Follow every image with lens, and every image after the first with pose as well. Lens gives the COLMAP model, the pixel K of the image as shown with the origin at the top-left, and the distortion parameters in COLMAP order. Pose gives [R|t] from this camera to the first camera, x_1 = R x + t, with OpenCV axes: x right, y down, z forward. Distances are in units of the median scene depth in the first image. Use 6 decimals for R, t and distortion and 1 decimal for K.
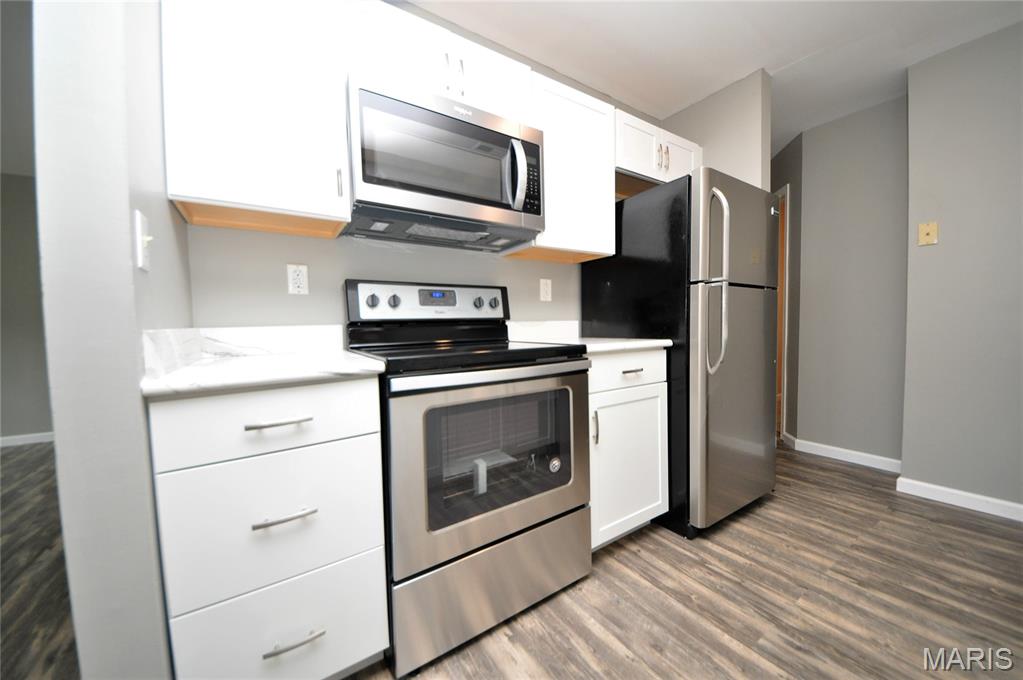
lens RADIAL K [[362.9, 0, 517.7], [0, 362.9, 340.4], [0, 0, 1]] dist [0.026564, -0.019974]
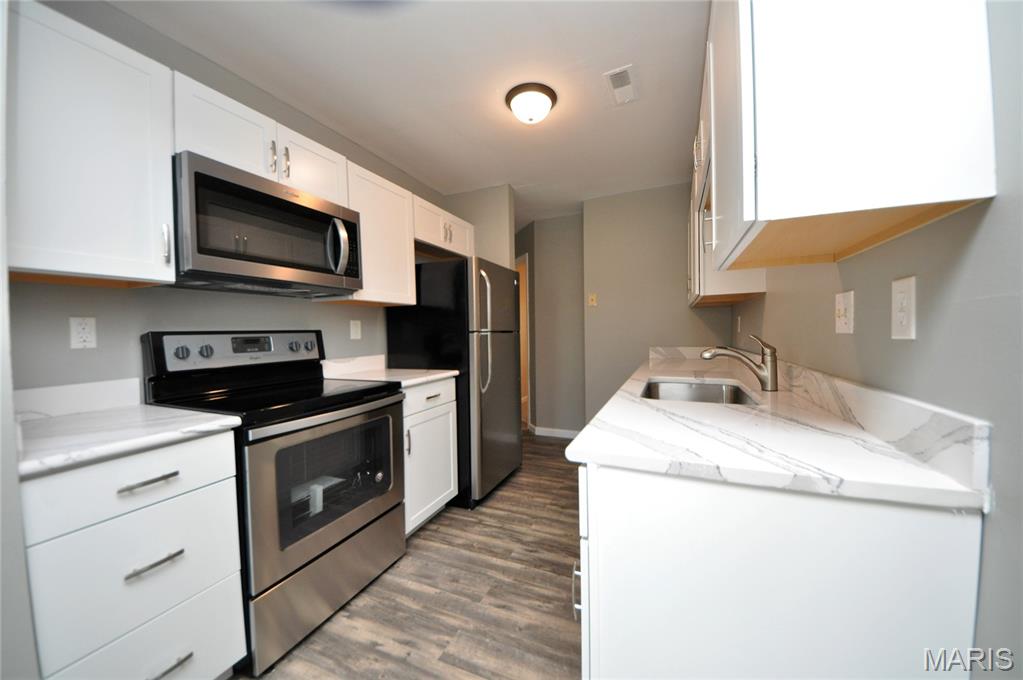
lens RADIAL K [[361.3, 0, 515.6], [0, 361.3, 339.9], [0, 0, 1]] dist [0.047258, -0.032794]
pose [[0.840539, -0.010271, 0.541654, -0.178241], [0.025813, 0.999444, -0.021104, -0.101455], [-0.541136, 0.031721, 0.840337, -0.365261]]
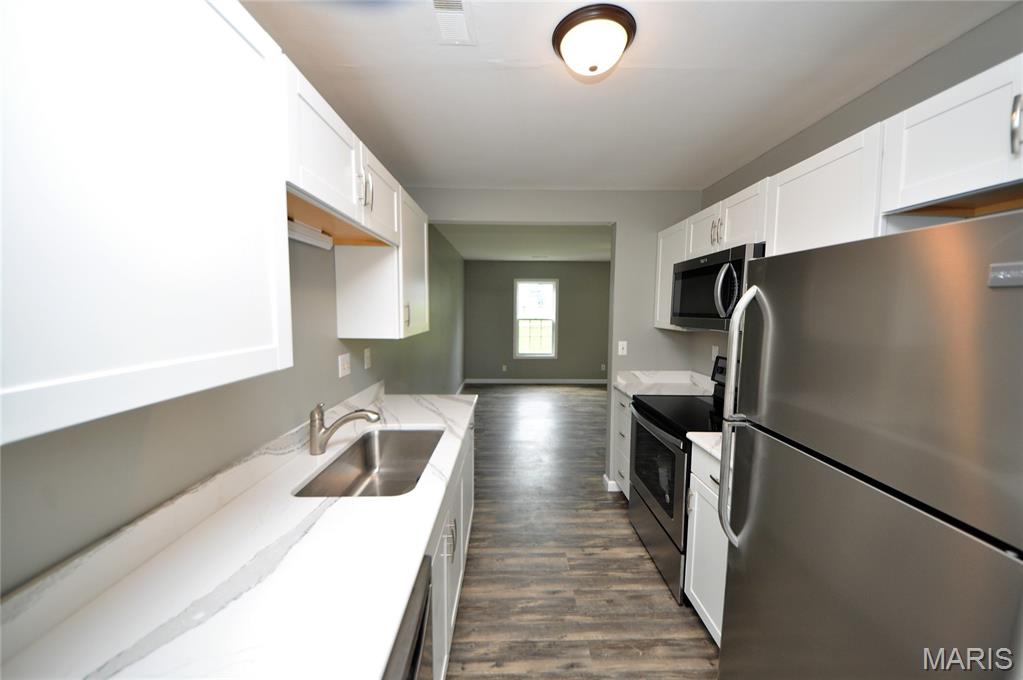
lens RADIAL K [[361.3, 0, 515.6], [0, 361.3, 339.9], [0, 0, 1]] dist [0.047258, -0.032794]
pose [[-0.541945, 0.085355, -0.836068, 1.524665], [-0.033539, 0.991840, 0.122998, -0.432049], [0.839744, 0.094699, -0.534660, 1.126939]]
